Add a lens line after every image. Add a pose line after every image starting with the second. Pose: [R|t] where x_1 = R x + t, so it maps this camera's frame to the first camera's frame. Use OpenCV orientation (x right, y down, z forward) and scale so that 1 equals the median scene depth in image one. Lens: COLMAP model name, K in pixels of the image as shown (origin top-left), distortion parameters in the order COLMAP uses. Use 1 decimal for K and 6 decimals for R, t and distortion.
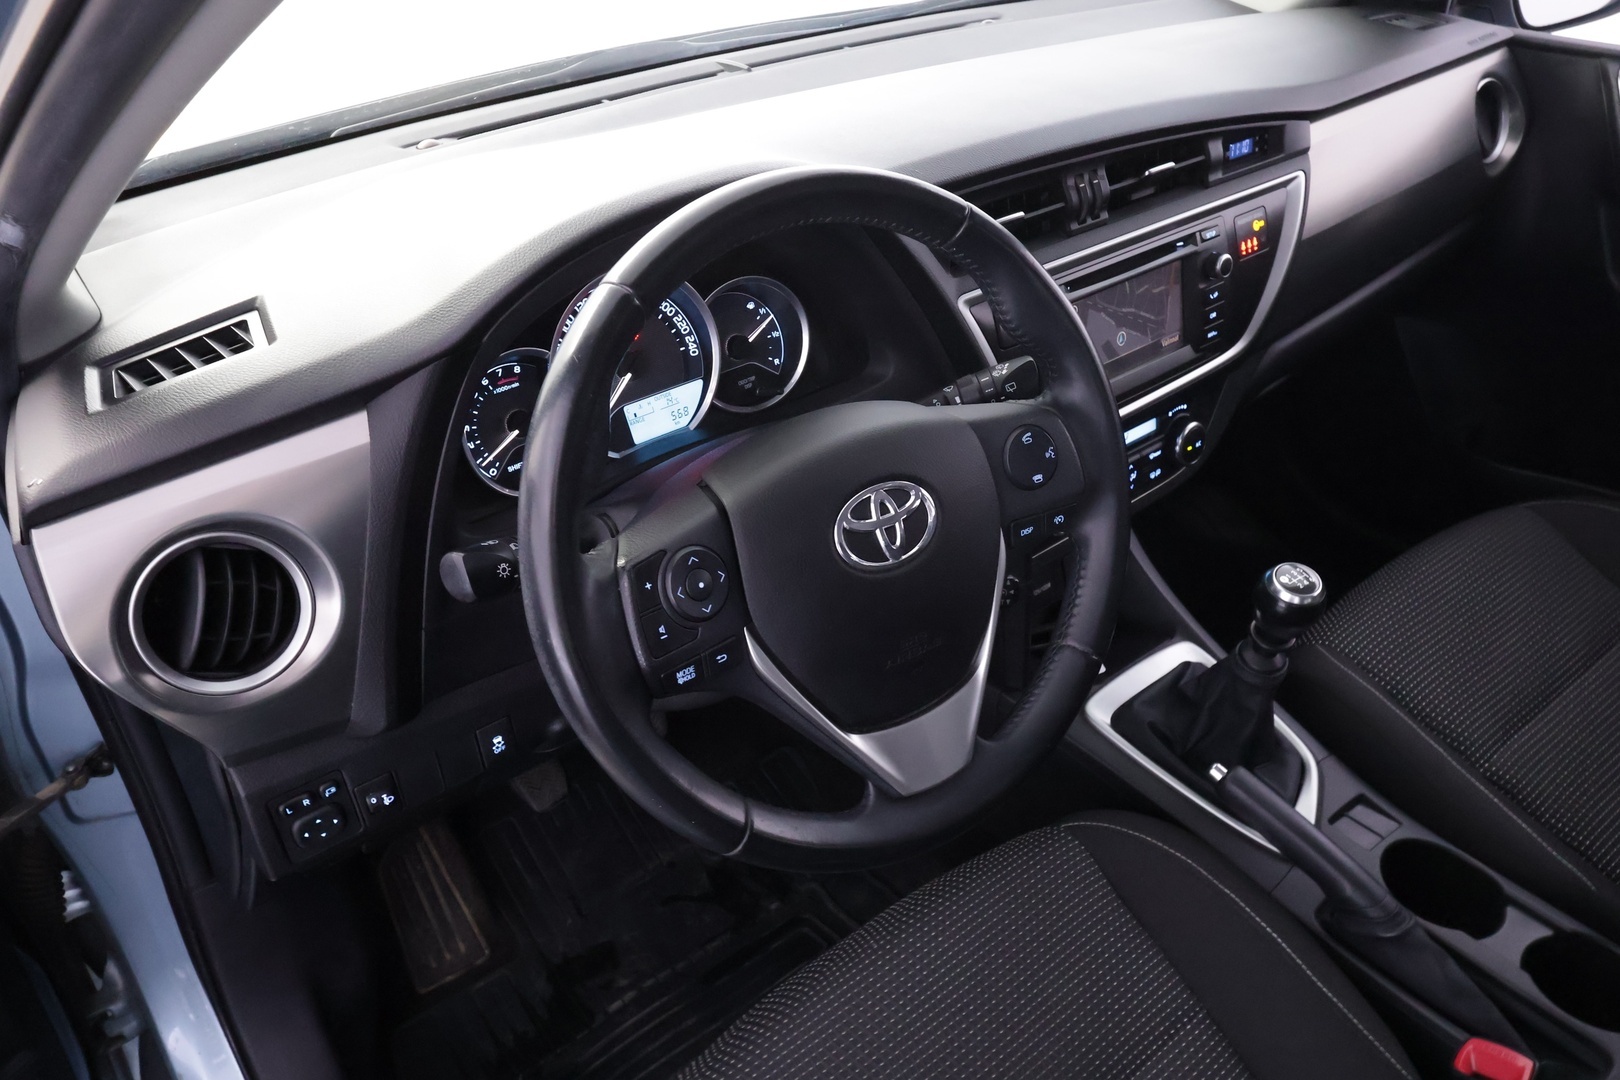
lens RADIAL K [[1183.1, 0, 810.0], [0, 1183.1, 540.0], [0, 0, 1]] dist [0.004485, 0.000867]
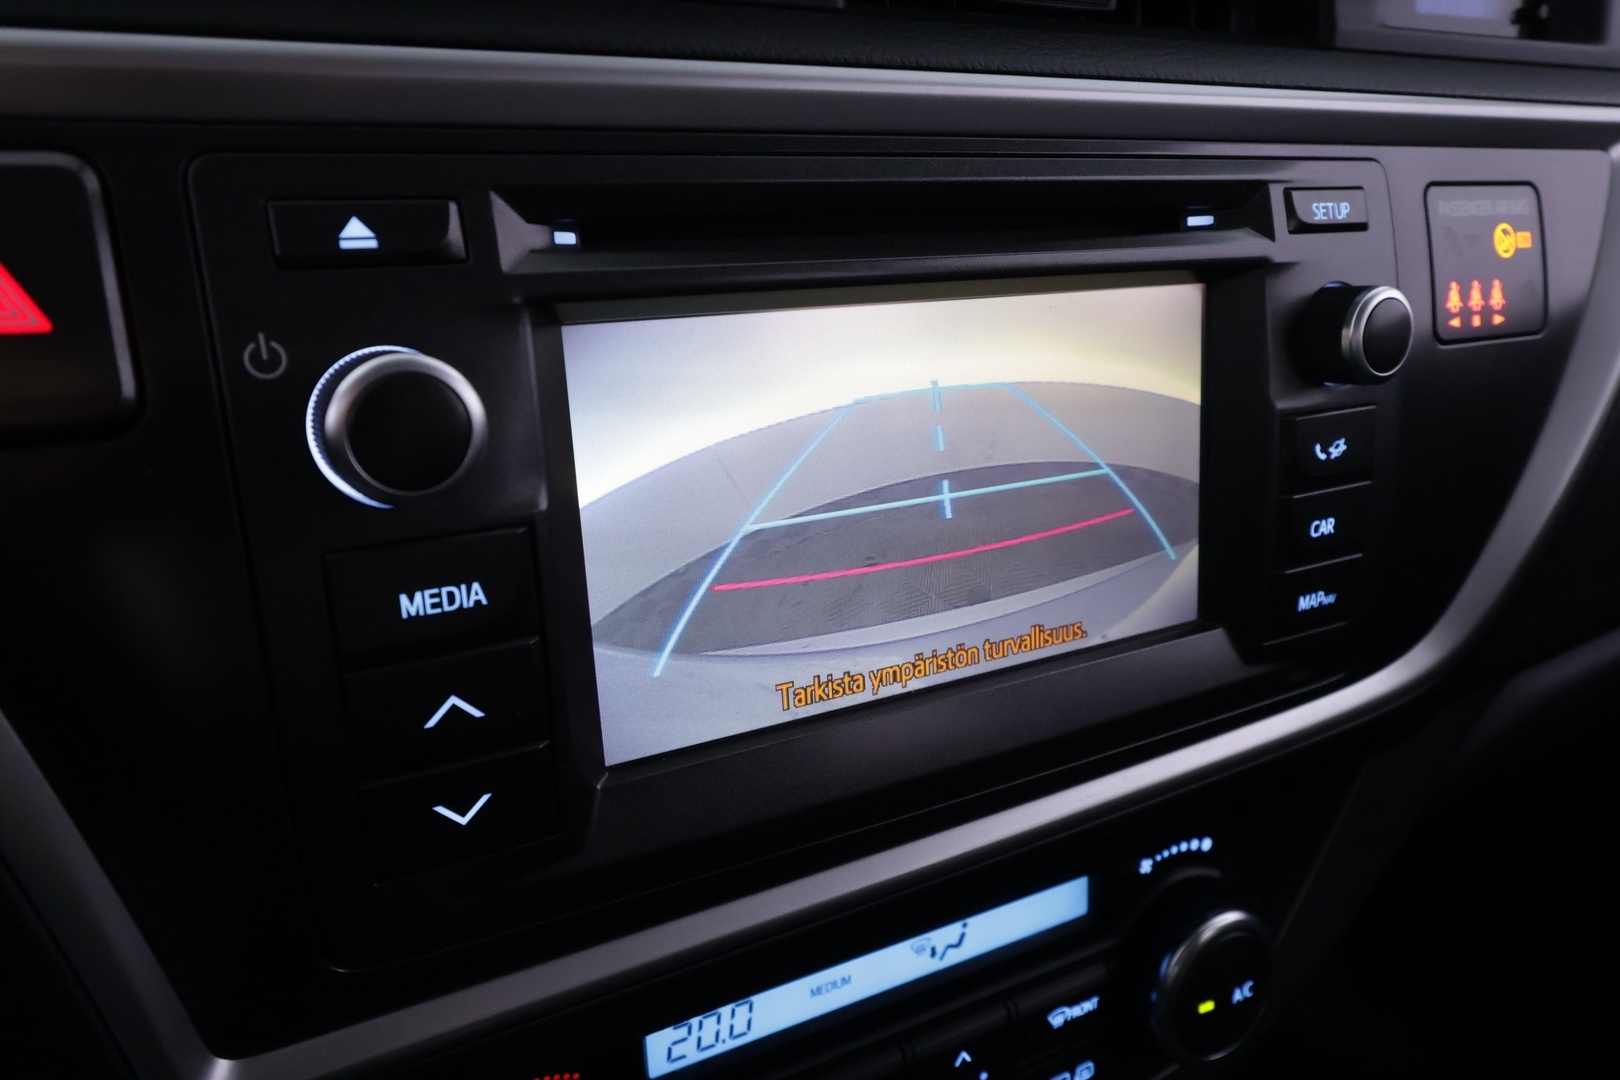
lens RADIAL K [[1183.1, 0, 810.0], [0, 1183.1, 540.0], [0, 0, 1]] dist [0.004485, 0.000867]
pose [[0.985777, 0.131531, -0.104607, 0.251024], [-0.150642, 0.967507, -0.203067, -0.114837], [0.074498, 0.215938, 0.973561, 0.721698]]
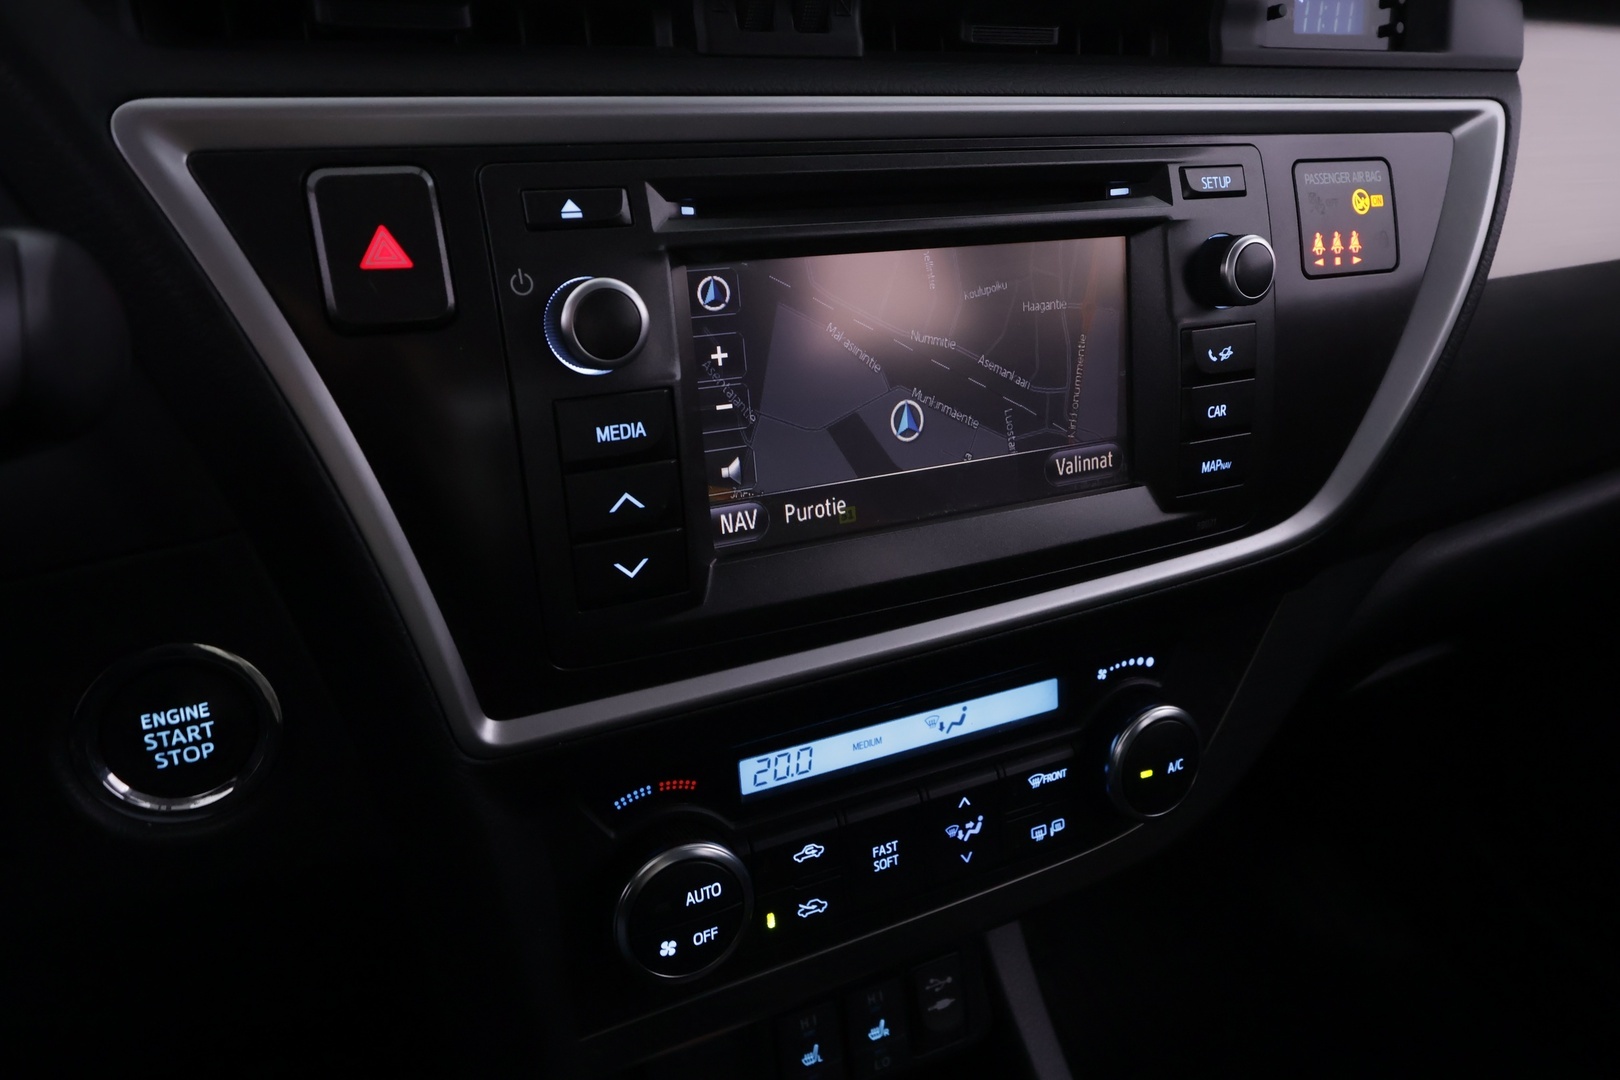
lens RADIAL K [[1183.1, 0, 810.0], [0, 1183.1, 540.0], [0, 0, 1]] dist [0.004485, 0.000867]
pose [[0.982455, 0.116851, -0.145356, 0.268966], [-0.144054, 0.970468, -0.193497, -0.063203], [0.118453, 0.211041, 0.970273, 0.629265]]
